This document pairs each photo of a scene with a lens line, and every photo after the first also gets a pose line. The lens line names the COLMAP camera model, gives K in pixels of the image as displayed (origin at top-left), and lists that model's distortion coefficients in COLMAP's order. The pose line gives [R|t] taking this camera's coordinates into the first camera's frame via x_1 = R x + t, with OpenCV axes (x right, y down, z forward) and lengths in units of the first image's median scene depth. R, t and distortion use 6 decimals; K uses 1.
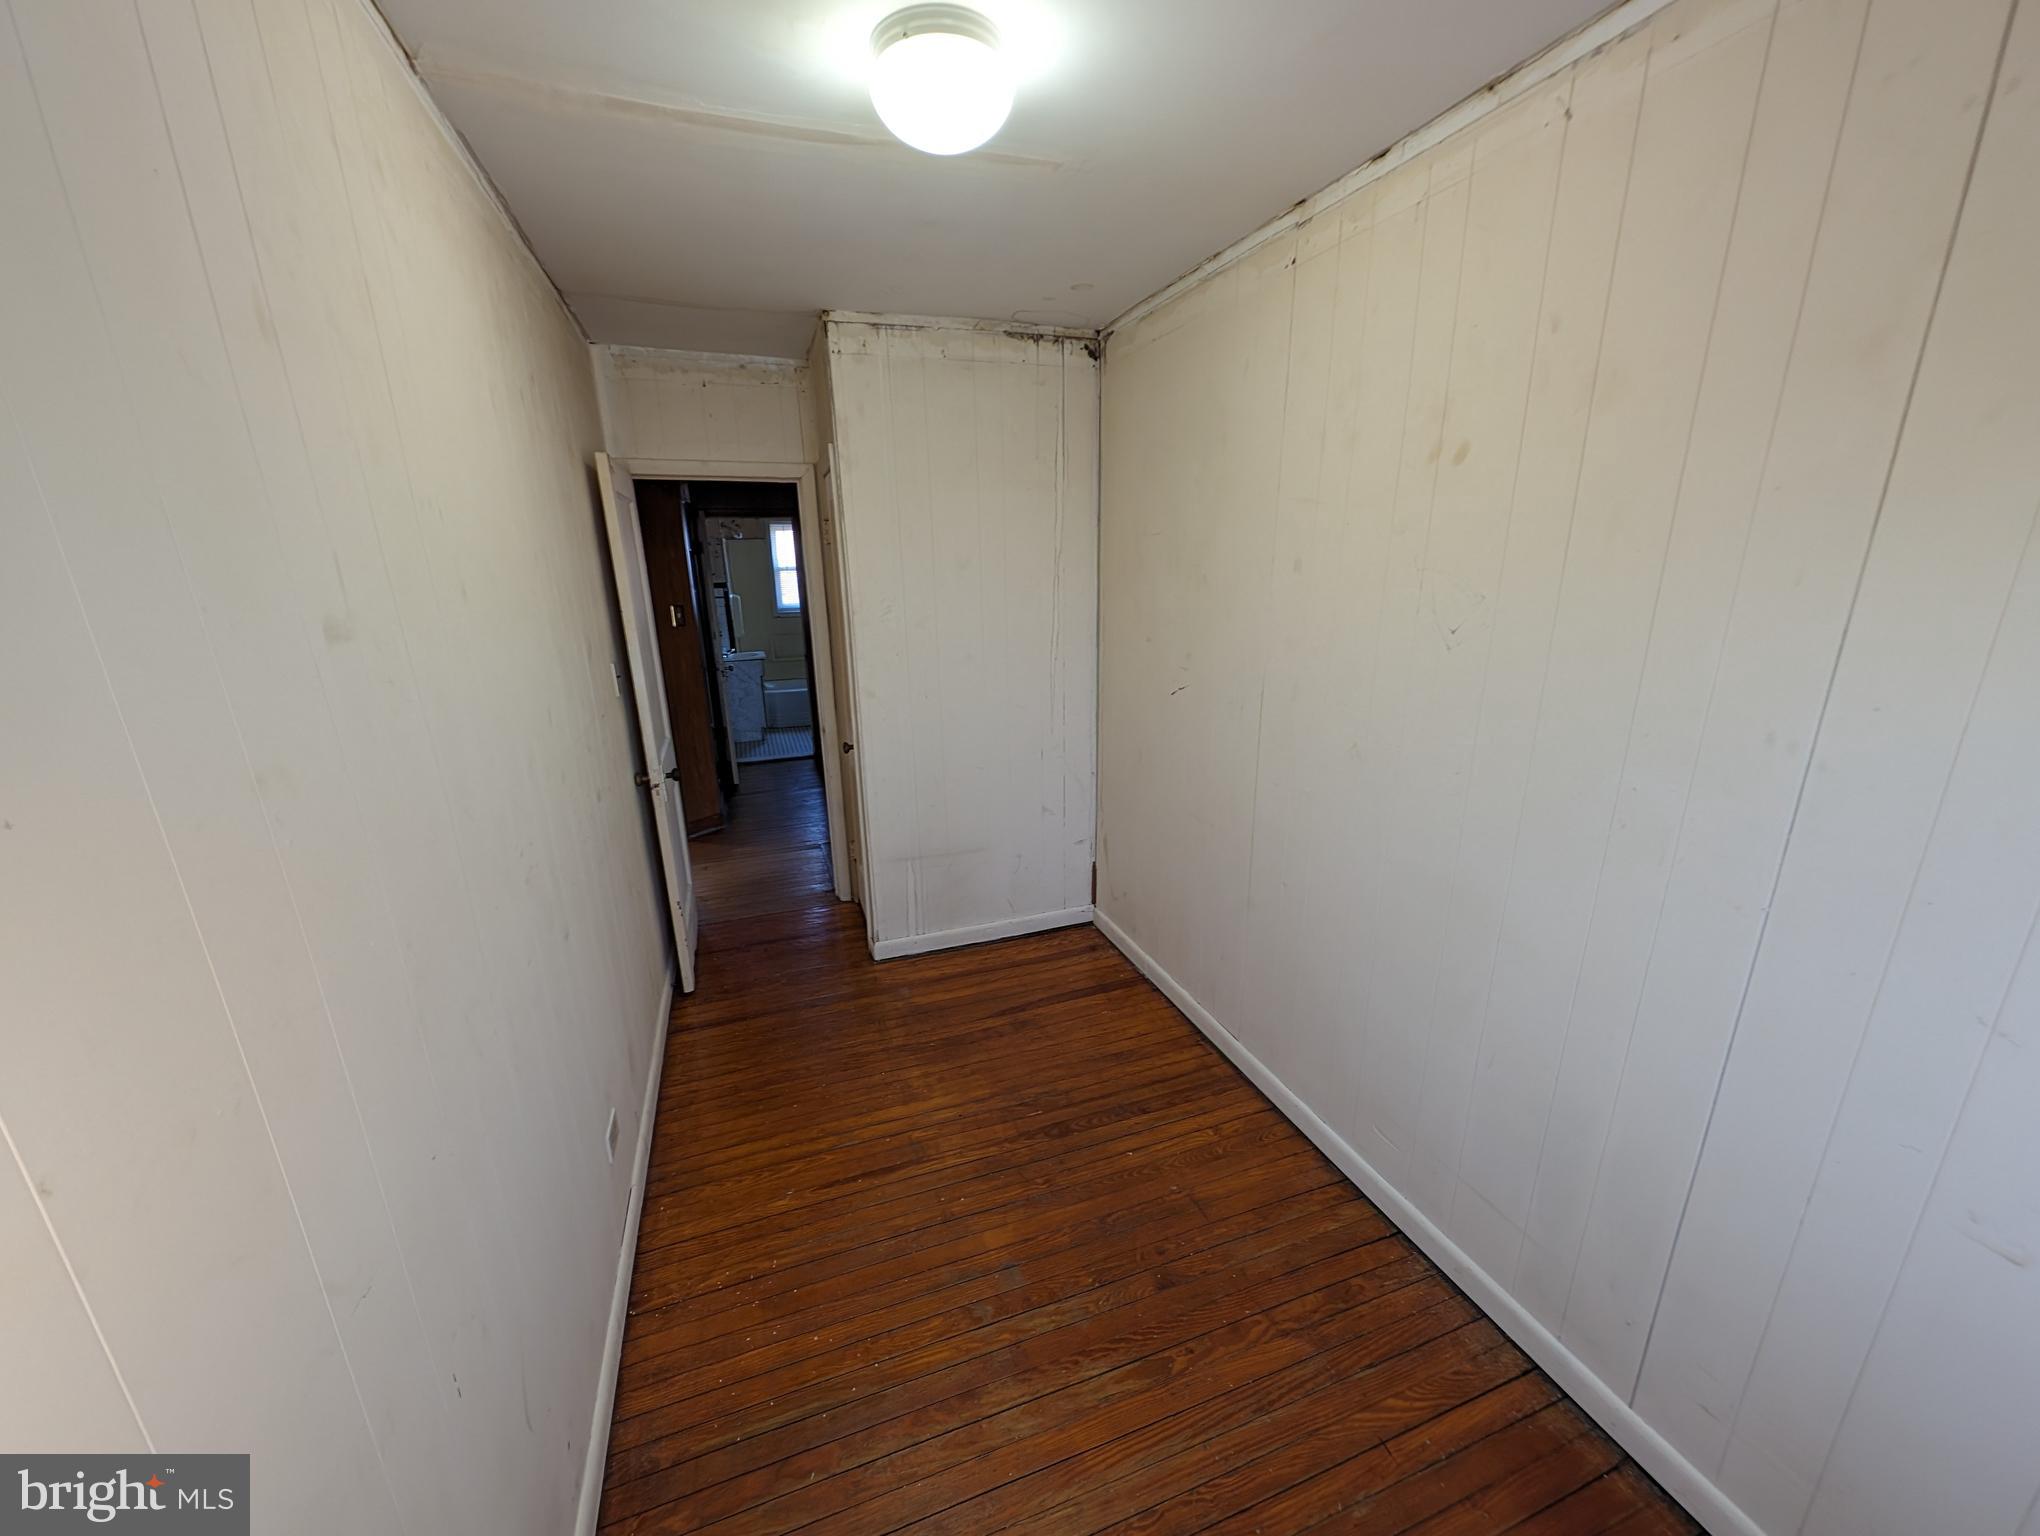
lens RADIAL K [[767.3, 0, 1015.2], [0, 767.3, 779.9], [0, 0, 1]] dist [0.016983, -0.007055]
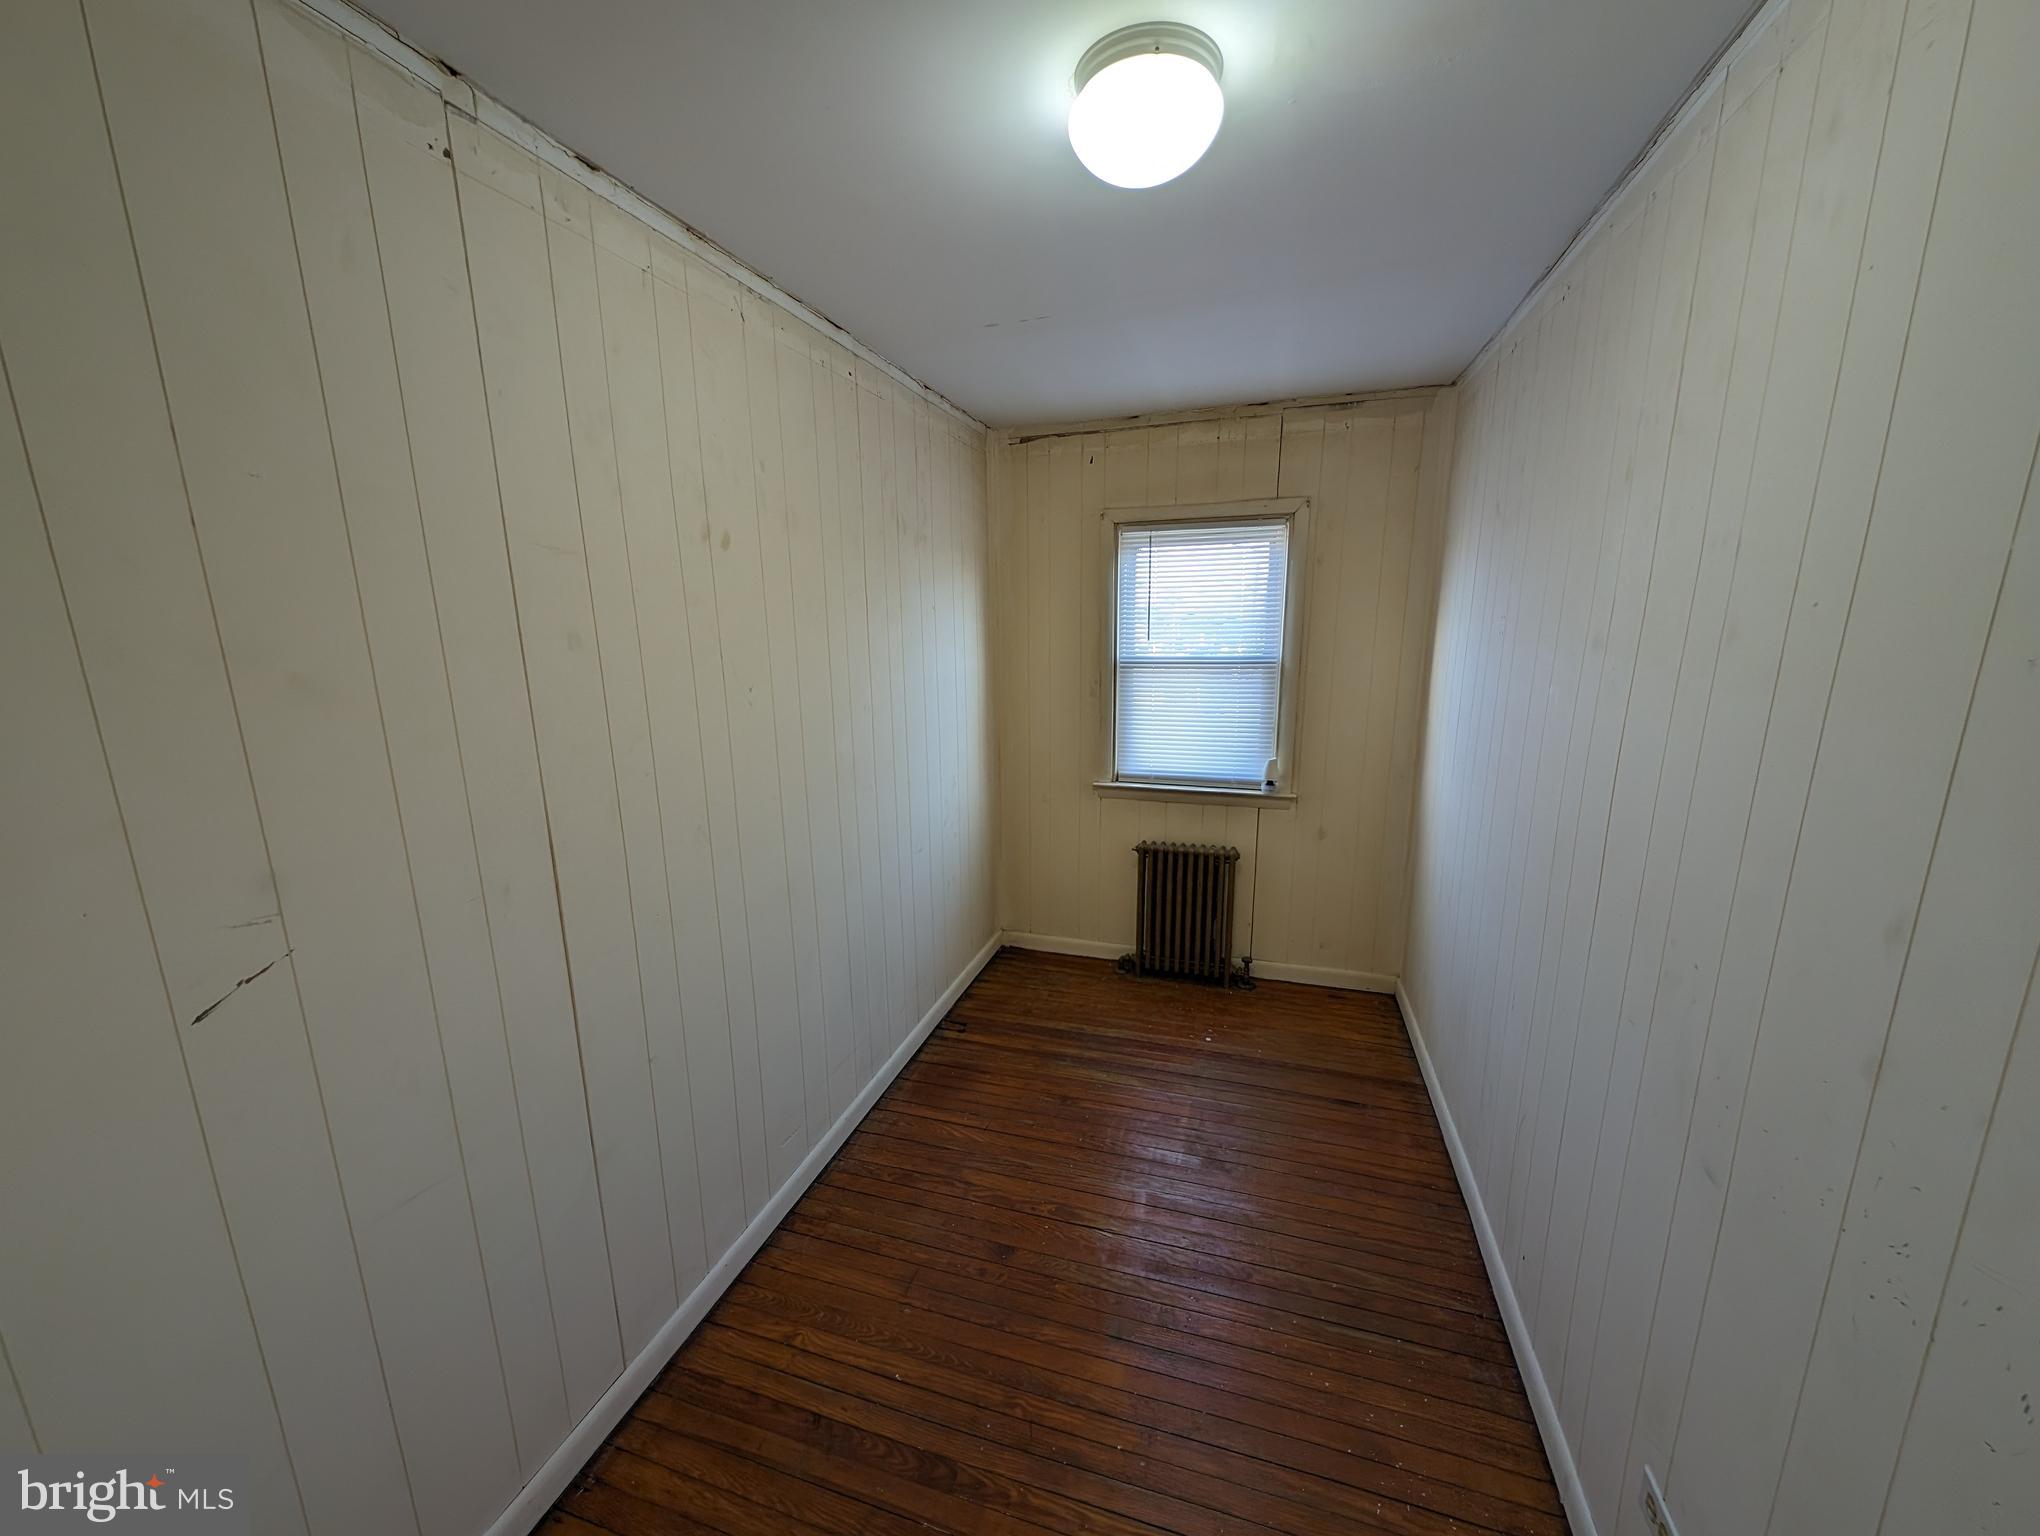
lens RADIAL K [[767.3, 0, 1015.2], [0, 767.3, 779.9], [0, 0, 1]] dist [0.016983, -0.007055]
pose [[-0.790395, -0.100523, 0.604294, -0.436853], [0.196257, 0.892901, 0.405229, -0.423131], [-0.580309, 0.438888, -0.686016, 1.481538]]
